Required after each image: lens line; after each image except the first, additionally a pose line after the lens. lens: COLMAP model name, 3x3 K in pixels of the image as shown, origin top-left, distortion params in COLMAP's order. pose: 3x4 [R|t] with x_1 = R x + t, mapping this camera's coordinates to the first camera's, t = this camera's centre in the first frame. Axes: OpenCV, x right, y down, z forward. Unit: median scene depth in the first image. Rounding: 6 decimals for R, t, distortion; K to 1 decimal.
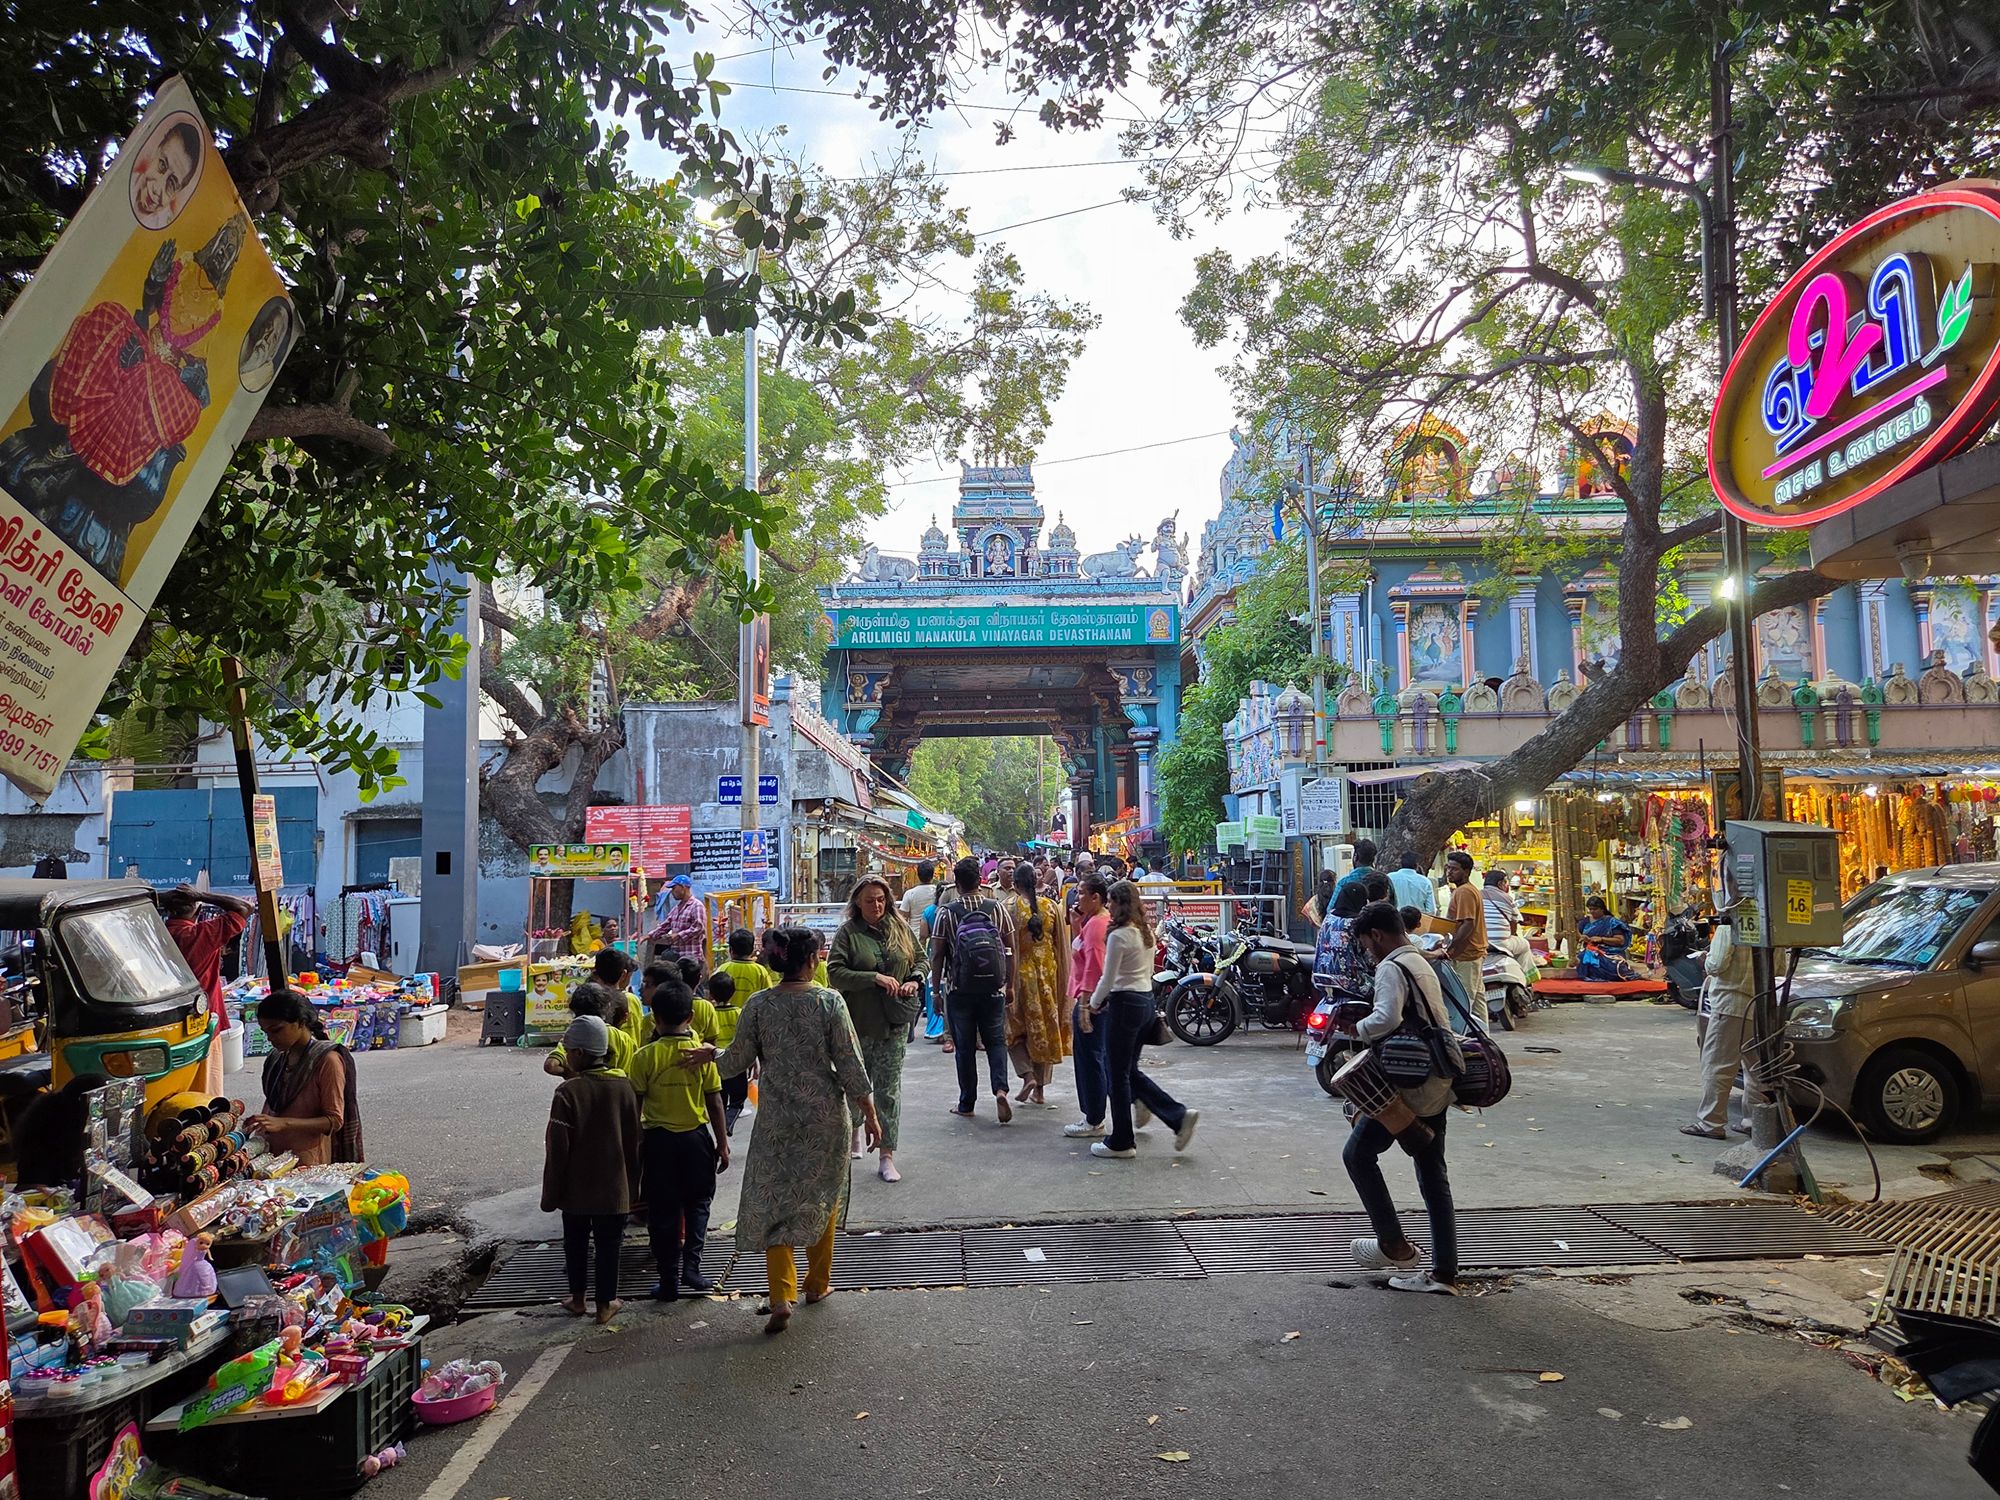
lens RADIAL K [[1354.8, 0, 1000.0], [0, 1354.8, 750.0], [0, 0, 1]] dist [0.062635, -0.047955]
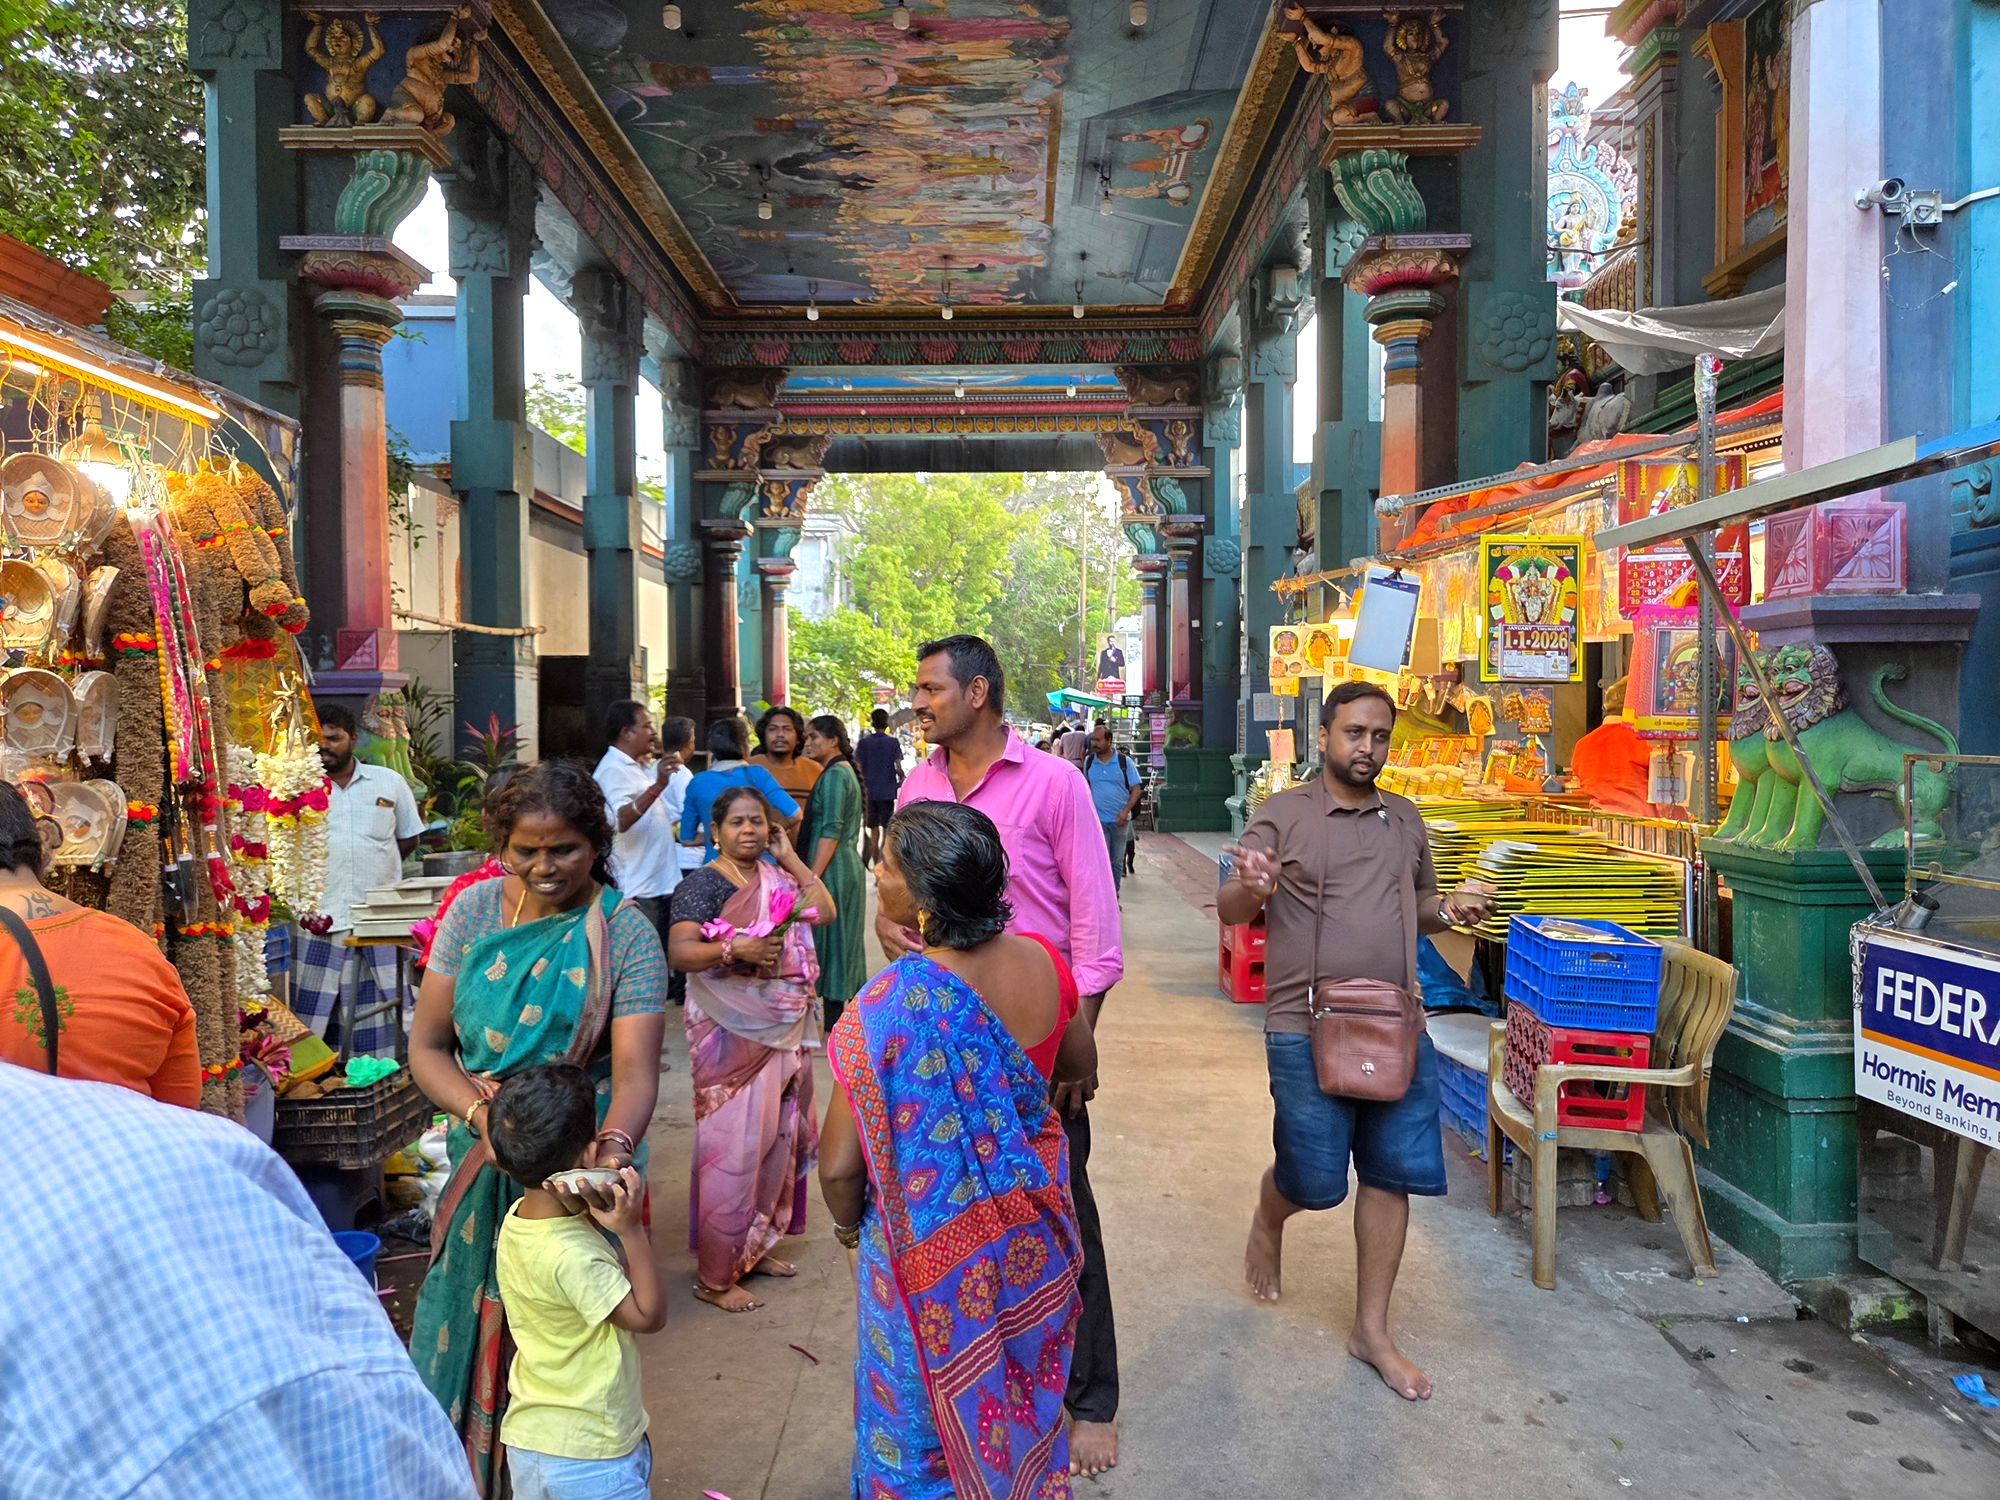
lens RADIAL K [[1354.8, 0, 1000.0], [0, 1354.8, 750.0], [0, 0, 1]] dist [0.062635, -0.047955]
pose [[0.999152, 0.004749, -0.040904, 0.020310], [-0.000921, 0.995656, 0.093099, 0.037367], [0.041169, -0.092983, 0.994816, 0.434260]]
